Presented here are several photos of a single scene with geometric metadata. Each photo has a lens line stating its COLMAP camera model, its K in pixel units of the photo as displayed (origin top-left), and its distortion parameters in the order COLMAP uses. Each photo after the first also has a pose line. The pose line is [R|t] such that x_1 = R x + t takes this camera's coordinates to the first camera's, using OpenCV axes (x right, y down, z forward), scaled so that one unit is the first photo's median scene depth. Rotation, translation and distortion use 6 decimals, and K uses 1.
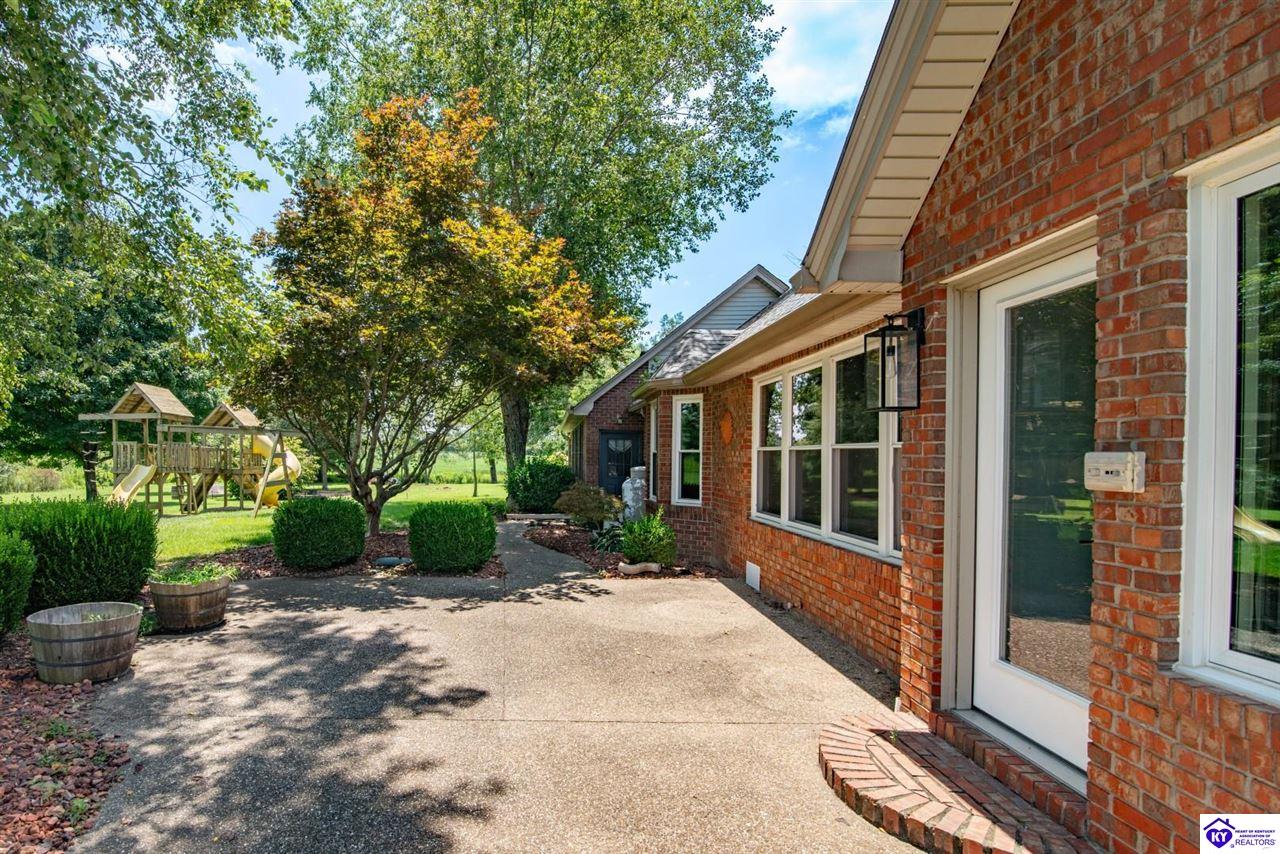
lens RADIAL K [[564.6, 0, 600.7], [0, 564.6, 455.5], [0, 0, 1]] dist [-0.012488, 0.000365]
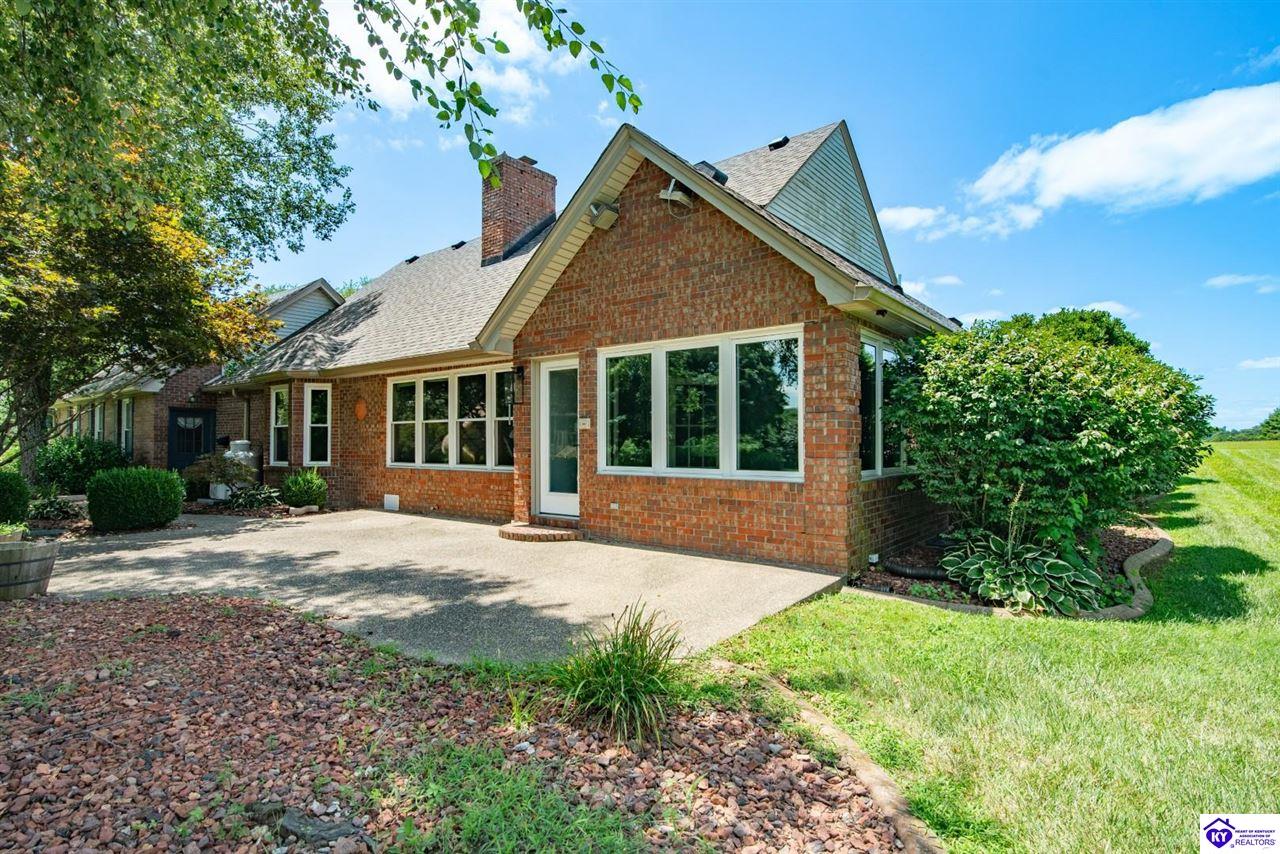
lens RADIAL K [[668.1, 0, 640.1], [0, 668.1, 428.8], [0, 0, 1]] dist [-0.000039, -0.000005]
pose [[0.540126, 0.008095, 0.841545, -0.994004], [0.017728, 0.999622, -0.020993, 0.061551], [-0.841397, 0.026258, 0.539779, -0.649095]]
